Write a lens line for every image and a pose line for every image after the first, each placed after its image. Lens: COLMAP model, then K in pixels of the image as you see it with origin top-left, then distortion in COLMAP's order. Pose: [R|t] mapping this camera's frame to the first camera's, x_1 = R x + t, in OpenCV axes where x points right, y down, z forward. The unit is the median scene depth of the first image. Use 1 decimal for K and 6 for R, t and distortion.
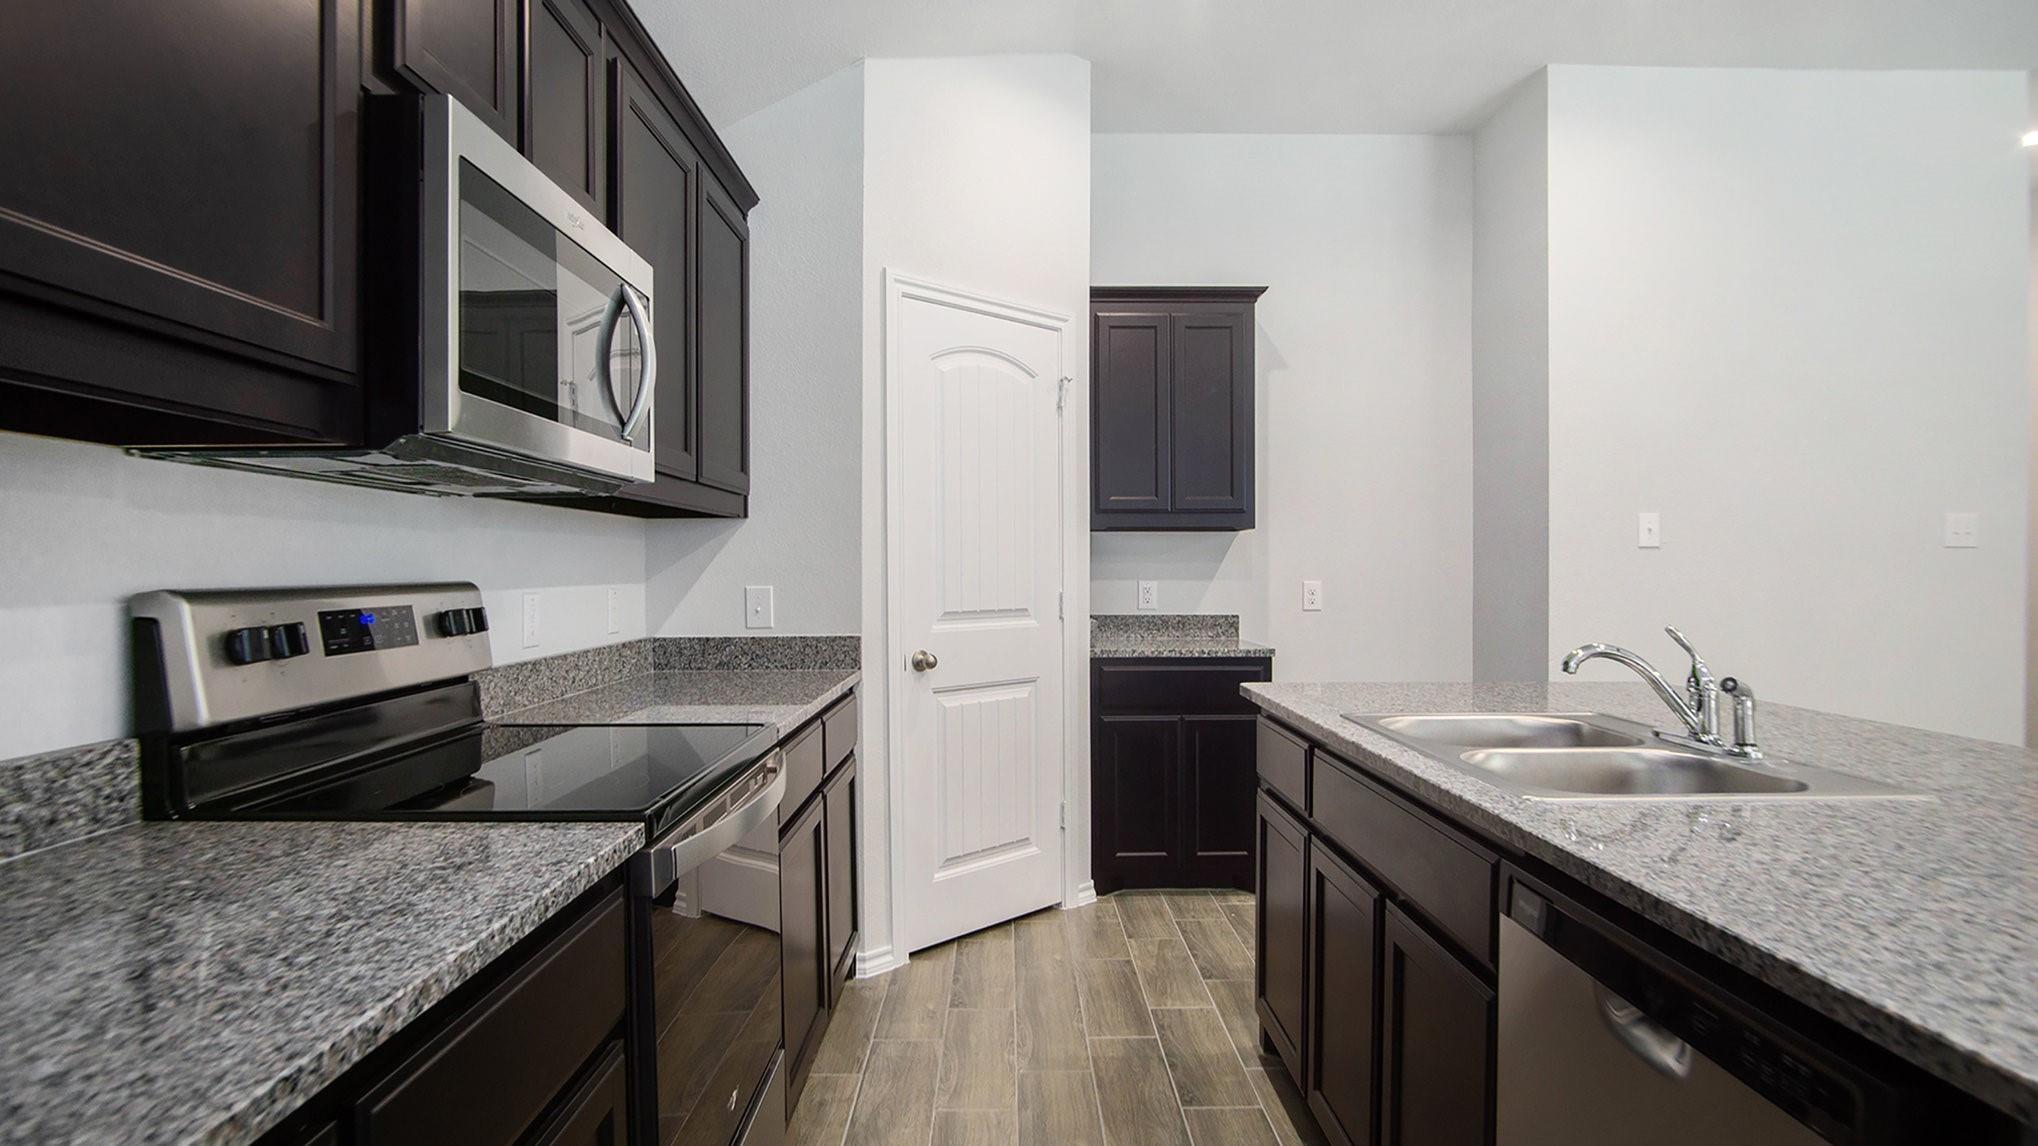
lens RADIAL K [[1101.0, 0, 1025.6], [0, 1101.0, 549.3], [0, 0, 1]] dist [-0.005464, -0.000110]
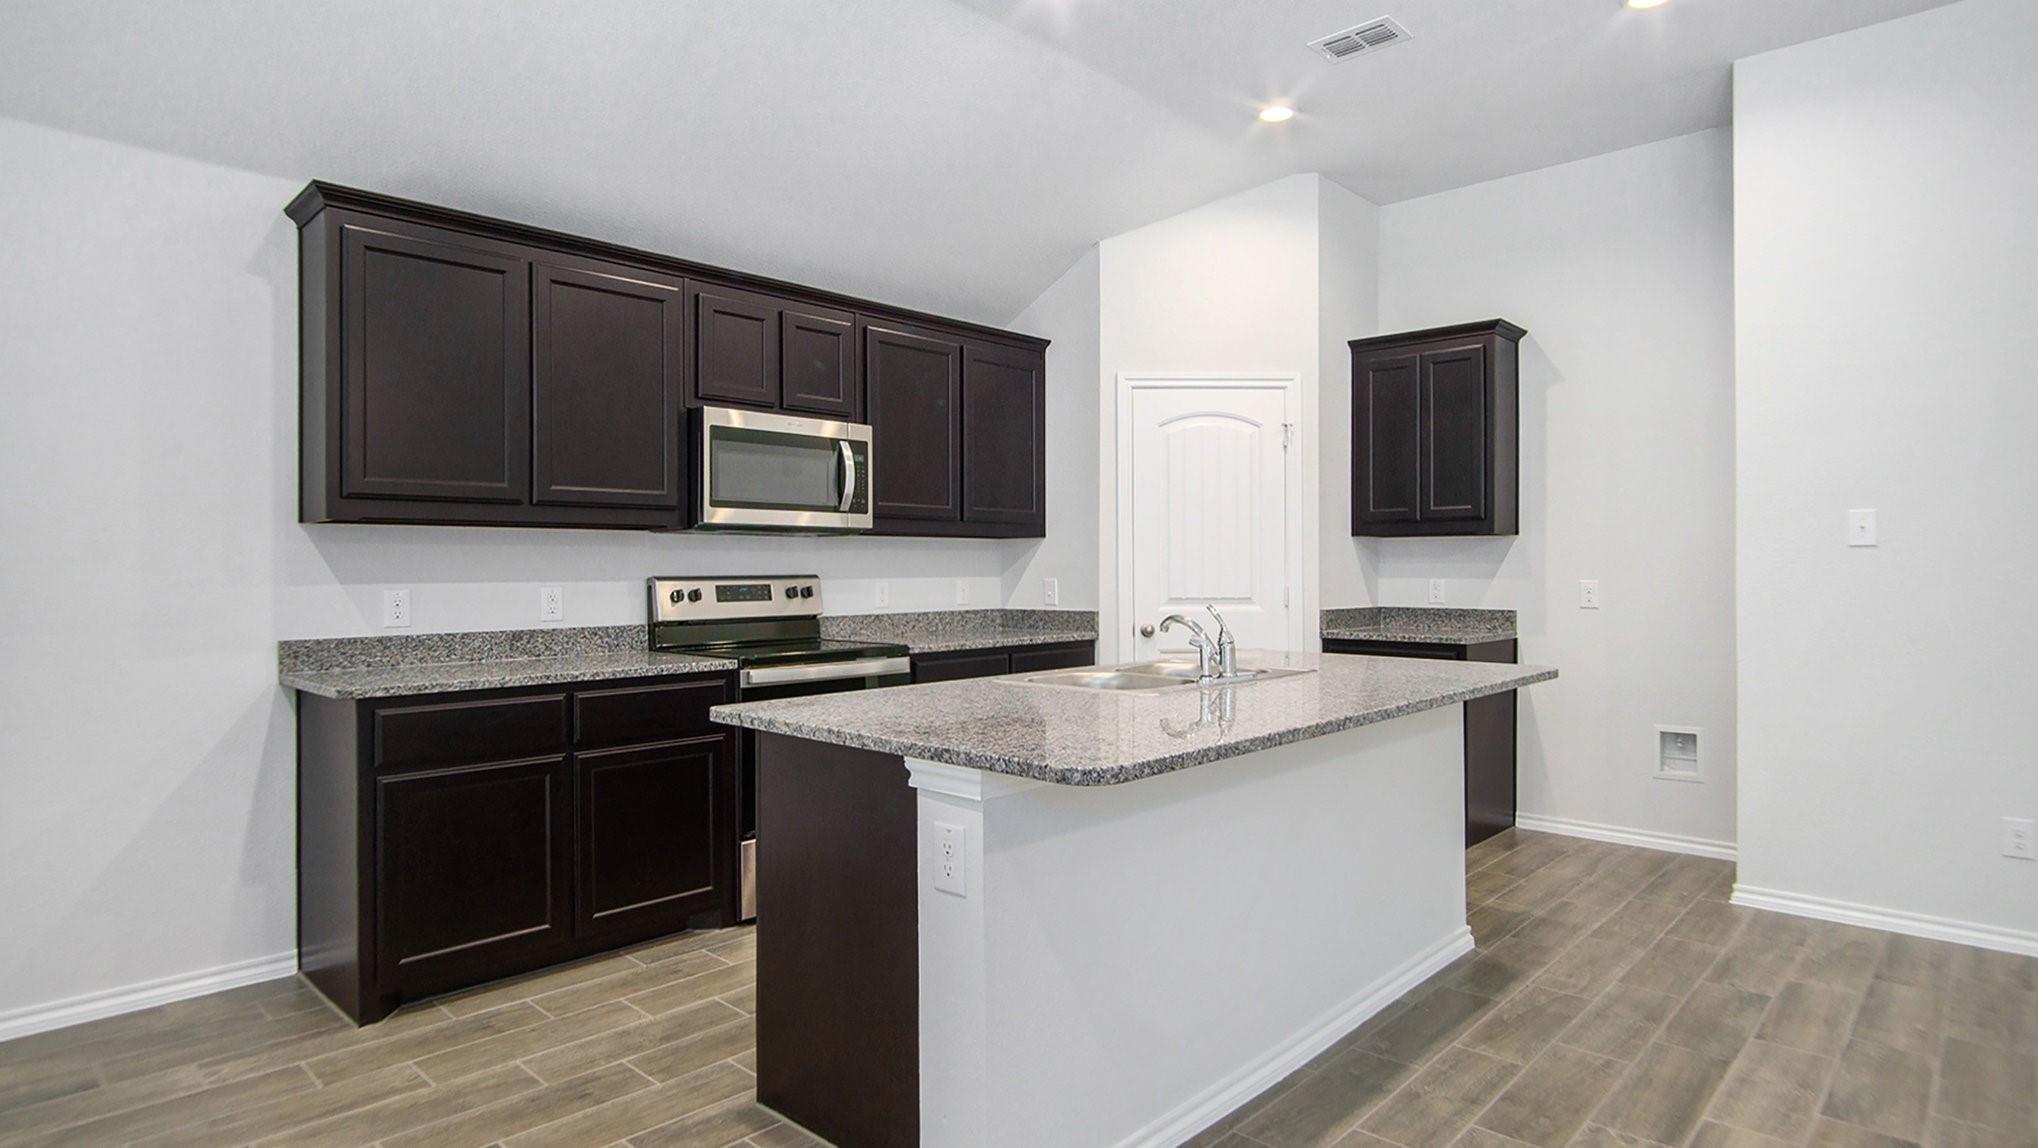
lens RADIAL K [[1101.0, 0, 1025.6], [0, 1101.0, 550.3], [0, 0, 1]] dist [-0.005464, -0.000110]
pose [[0.721461, -0.010682, -0.692373, 0.854294], [0.012839, 0.999915, -0.002047, -0.006545], [0.692337, -0.007412, 0.721537, -0.203284]]
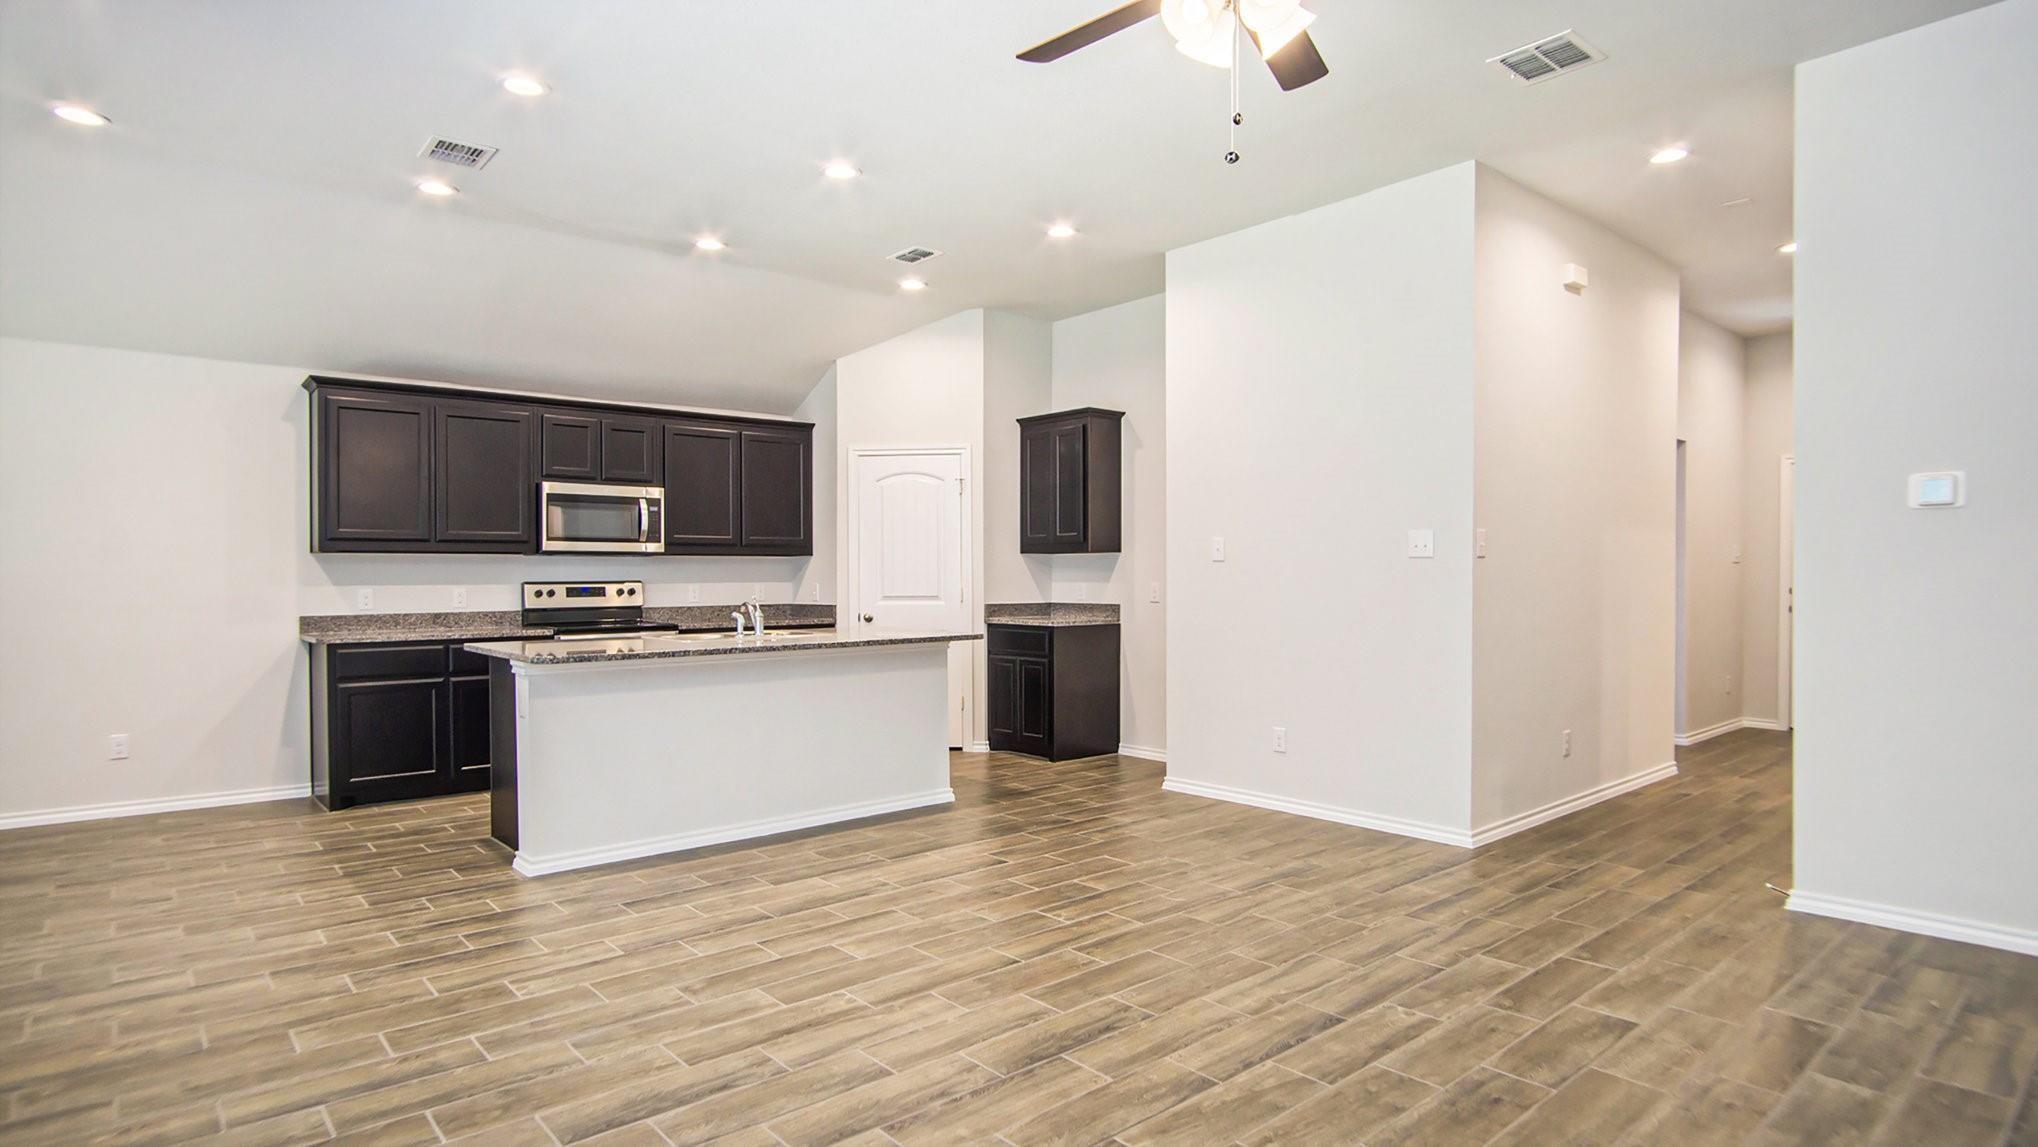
lens RADIAL K [[1077.8, 0, 1013.7], [0, 1077.8, 566.2], [0, 0, 1]] dist [-0.008557, -0.000531]
pose [[0.635133, -0.008198, -0.772359, 1.860675], [0.016760, 0.999855, 0.003169, -0.005582], [0.772221, -0.014958, 0.635178, -0.175123]]
